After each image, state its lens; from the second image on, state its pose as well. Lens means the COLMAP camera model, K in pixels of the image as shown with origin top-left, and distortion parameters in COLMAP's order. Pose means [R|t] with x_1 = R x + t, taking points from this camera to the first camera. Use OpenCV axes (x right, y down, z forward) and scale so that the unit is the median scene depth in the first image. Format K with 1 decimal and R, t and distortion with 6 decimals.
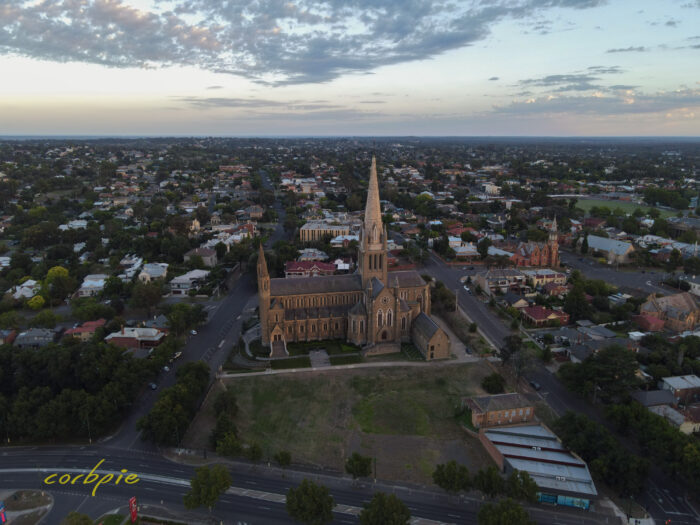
lens RADIAL K [[513.1, 0, 350.0], [0, 513.1, 262.5], [0, 0, 1]] dist [0.009609, 0.010472]
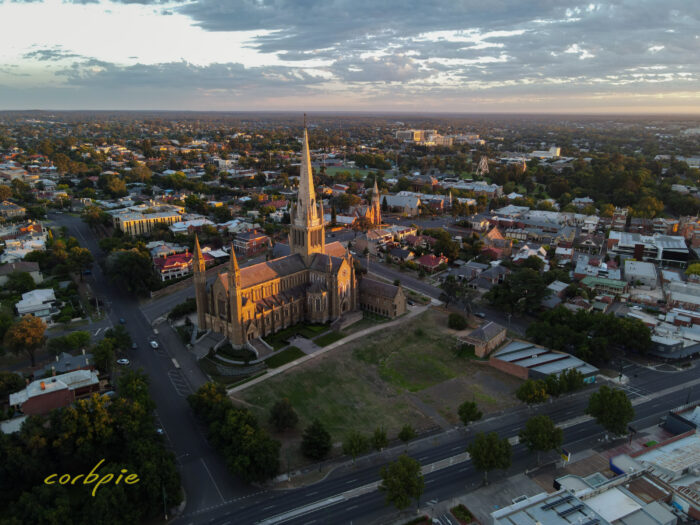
lens RADIAL K [[515.2, 0, 344.2], [0, 515.2, 264.2], [0, 0, 1]] dist [0.002040, 0.032950]
pose [[0.796475, -0.177161, 0.578136, -0.489917], [0.149274, 0.984132, 0.095924, -0.037712], [-0.585956, 0.009899, 0.810282, 0.169855]]
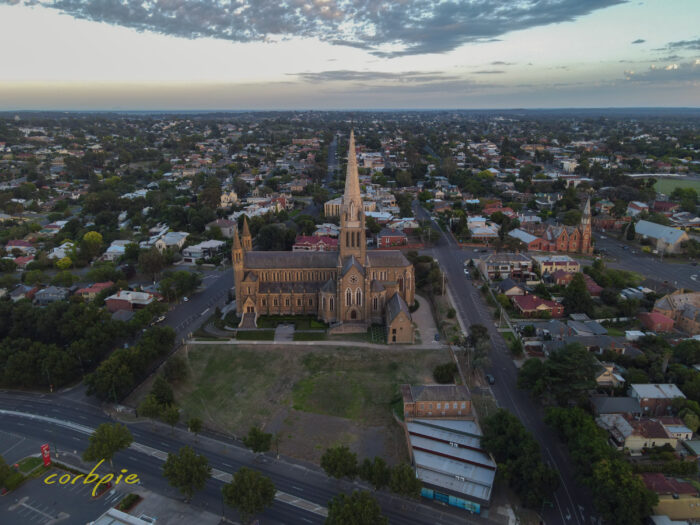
lens RADIAL K [[513.1, 0, 350.0], [0, 513.1, 262.5], [0, 0, 1]] dist [0.009609, 0.010472]
pose [[0.980241, 0.051375, -0.191018, 0.234939], [-0.042015, 0.997724, 0.052732, -0.009124], [0.193293, -0.043664, 0.980169, 0.038203]]
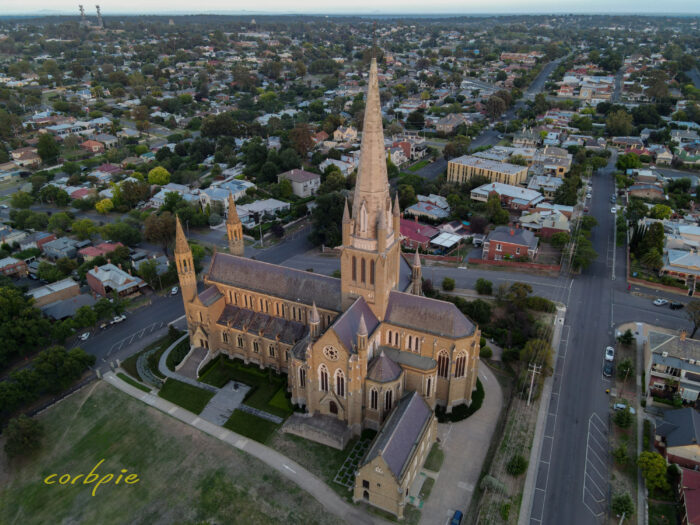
lens RADIAL K [[513.1, 0, 350.0], [0, 513.1, 262.5], [0, 0, 1]] dist [0.009609, 0.010472]
pose [[0.794446, 0.263489, -0.547201, 0.328387], [-0.144555, 0.957130, 0.251009, -0.141040], [0.589881, -0.120313, 0.798477, 0.574739]]
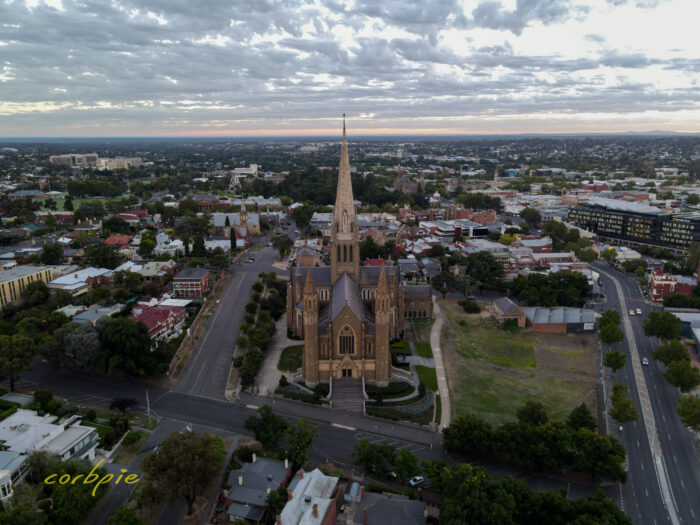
lens RADIAL K [[511.8, 0, 348.6], [0, 511.8, 263.6], [0, 0, 1]] dist [-0.011524, 0.053006]
pose [[0.196292, -0.248085, 0.948643, -0.809855], [0.246817, 0.948815, 0.197058, -0.160248], [-0.948973, 0.195460, 0.247477, 0.804852]]
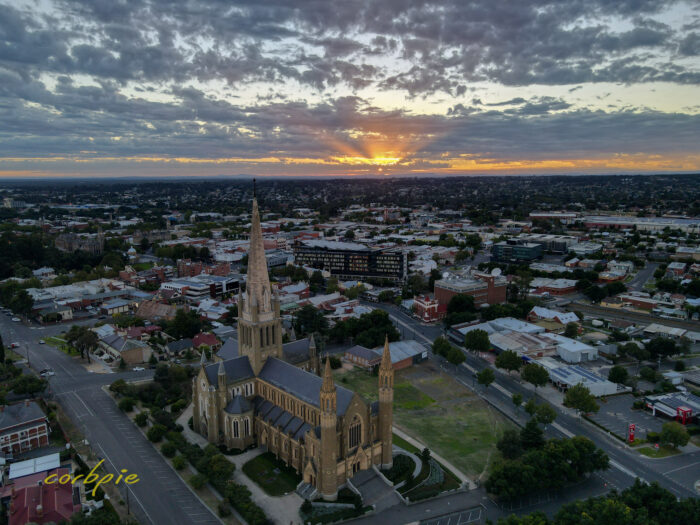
lens RADIAL K [[520.5, 0, 340.8], [0, 520.5, 225.2], [0, 0, 1]] dist [-0.000509, 0.009731]
pose [[-0.499974, -0.087391, 0.861620, -0.697874], [0.218758, 0.949889, 0.223283, -0.317781], [-0.837956, 0.300122, -0.455802, 1.242741]]
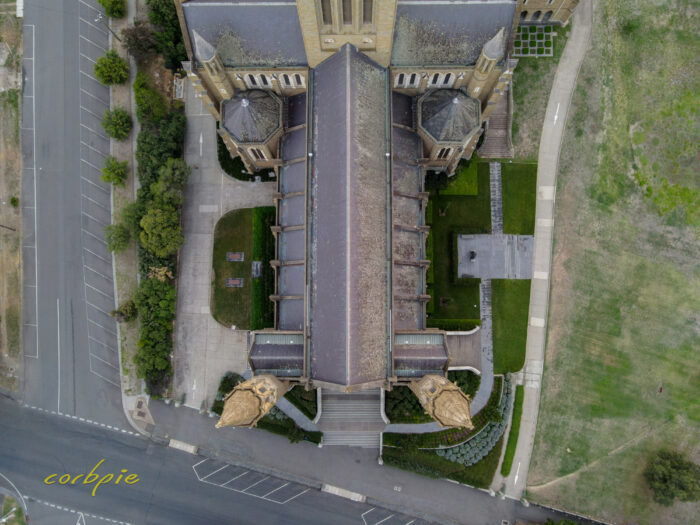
lens RADIAL K [[513.1, 0, 350.0], [0, 513.1, 262.5], [0, 0, 1]] dist [0.009609, 0.010472]
pose [[0.213050, -0.971292, 0.105839, -0.126010], [0.258079, 0.160424, 0.952712, -0.229156], [-0.942340, -0.175660, 0.284849, 0.926948]]
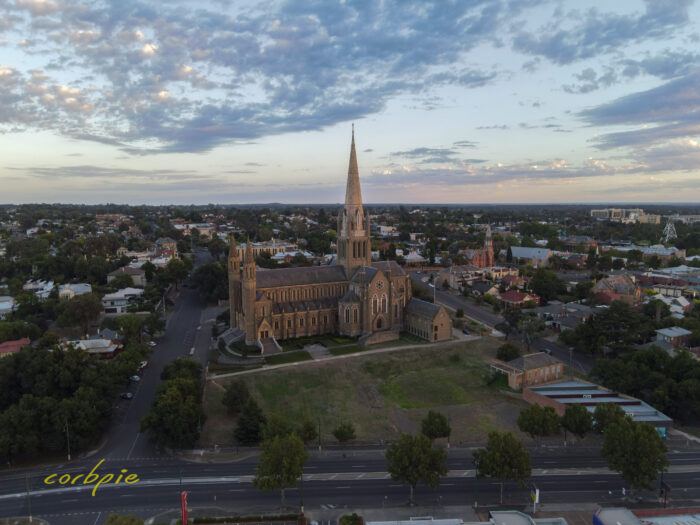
lens RADIAL K [[511.8, 0, 348.6], [0, 511.8, 263.6], [0, 0, 1]] dist [-0.011524, 0.053006]
pose [[0.965559, -0.040673, 0.256987, -0.213730], [0.073602, 0.990061, -0.119844, 0.136841], [-0.249558, 0.134632, 0.958955, 0.107927]]
